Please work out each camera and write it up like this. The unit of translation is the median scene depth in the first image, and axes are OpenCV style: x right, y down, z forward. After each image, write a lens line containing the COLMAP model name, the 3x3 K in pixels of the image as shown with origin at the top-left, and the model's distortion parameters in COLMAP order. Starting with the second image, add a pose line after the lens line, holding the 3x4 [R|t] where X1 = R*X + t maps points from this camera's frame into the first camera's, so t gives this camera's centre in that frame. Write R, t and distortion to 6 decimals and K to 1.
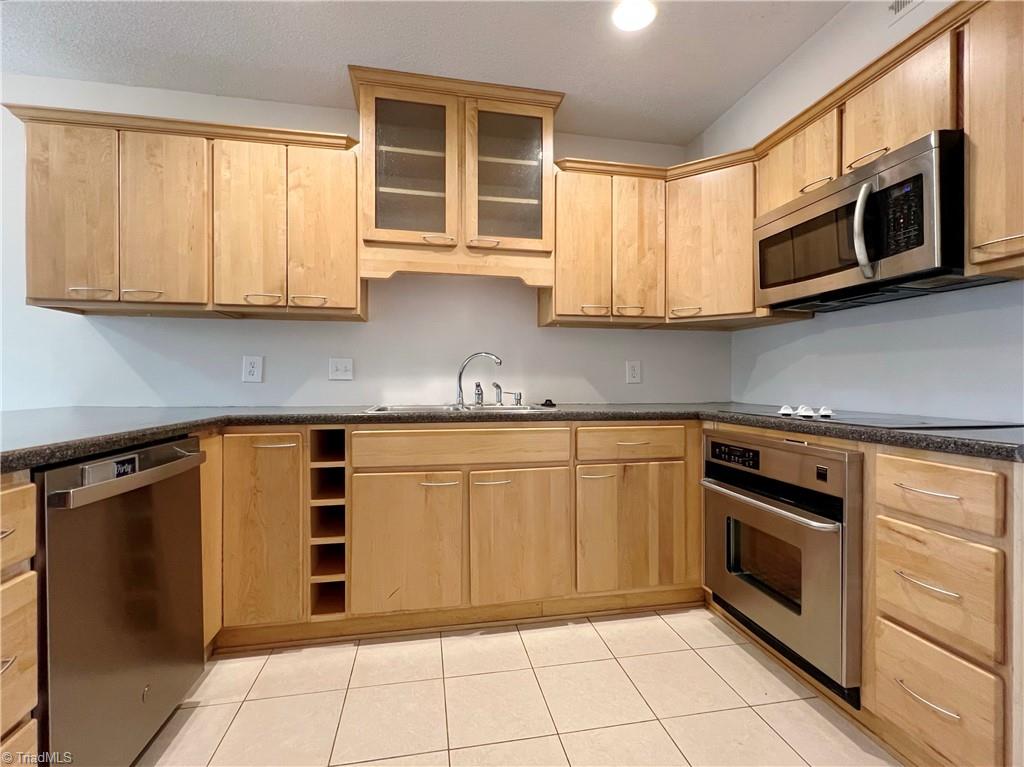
lens RADIAL K [[452.5, 0, 524.7], [0, 452.5, 383.9], [0, 0, 1]] dist [0.000064, 0.000338]
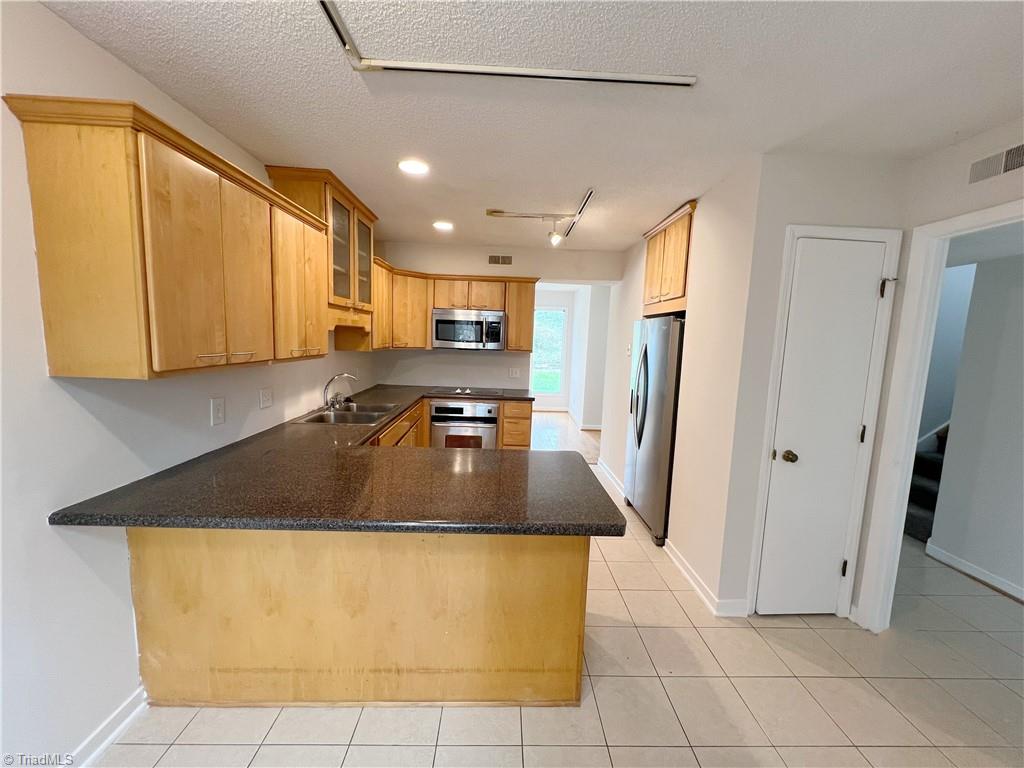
lens RADIAL K [[411.0, 0, 513.4], [0, 411.0, 386.1], [0, 0, 1]] dist [0.001528, 0.000466]
pose [[0.157905, -0.116084, 0.980607, -1.579341], [-0.032188, 0.991933, 0.122608, -0.252313], [-0.986930, -0.050924, 0.152895, 0.265243]]
